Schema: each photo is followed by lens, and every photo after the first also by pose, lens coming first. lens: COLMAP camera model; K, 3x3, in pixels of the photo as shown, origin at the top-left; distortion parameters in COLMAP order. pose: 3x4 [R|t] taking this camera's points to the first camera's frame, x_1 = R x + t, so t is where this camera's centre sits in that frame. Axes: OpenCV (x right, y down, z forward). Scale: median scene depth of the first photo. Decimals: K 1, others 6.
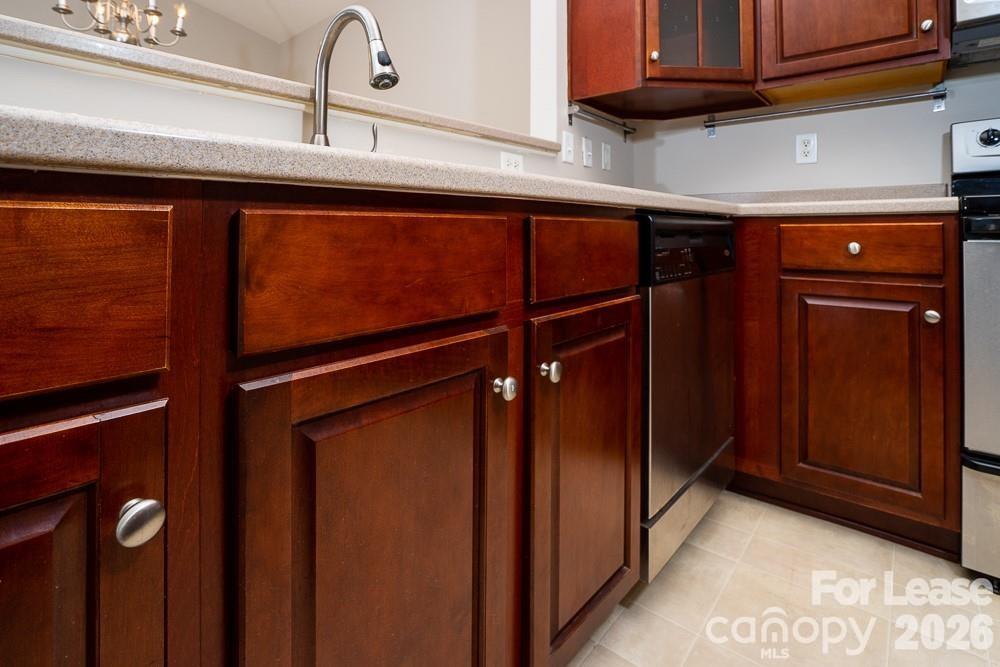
lens RADIAL K [[486.2, 0, 495.5], [0, 486.2, 230.6], [0, 0, 1]] dist [-0.054338, 0.016044]
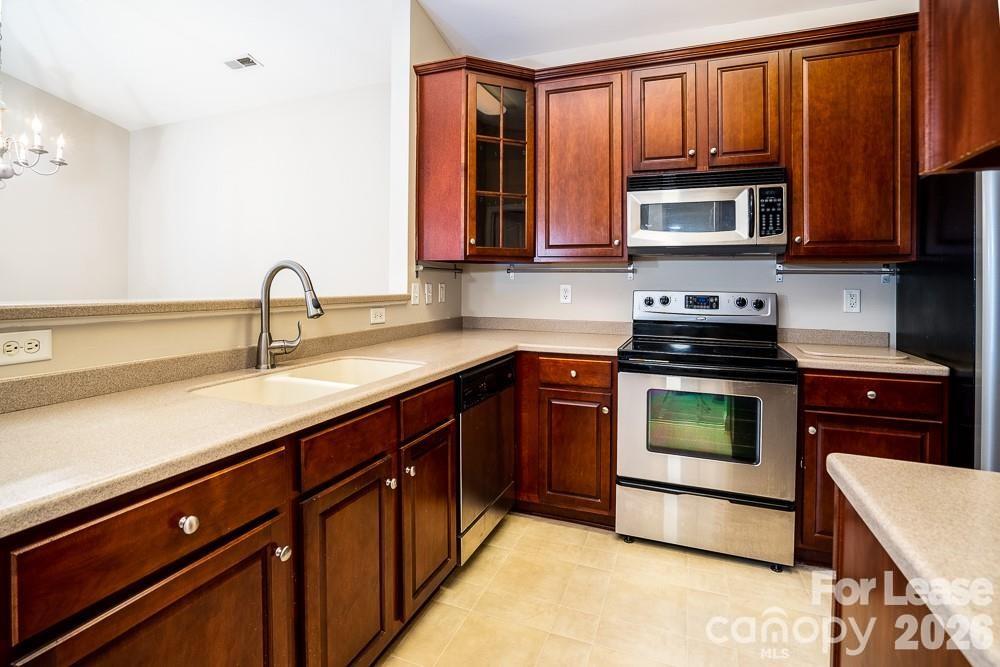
lens RADIAL K [[492.9, 0, 499.0], [0, 492.9, 273.1], [0, 0, 1]] dist [-0.062610, 0.000256]
pose [[0.947747, -0.000063, 0.319024, -0.135308], [-0.004374, 0.999903, 0.013192, -0.410202], [-0.318994, -0.013898, 0.947655, -0.773732]]
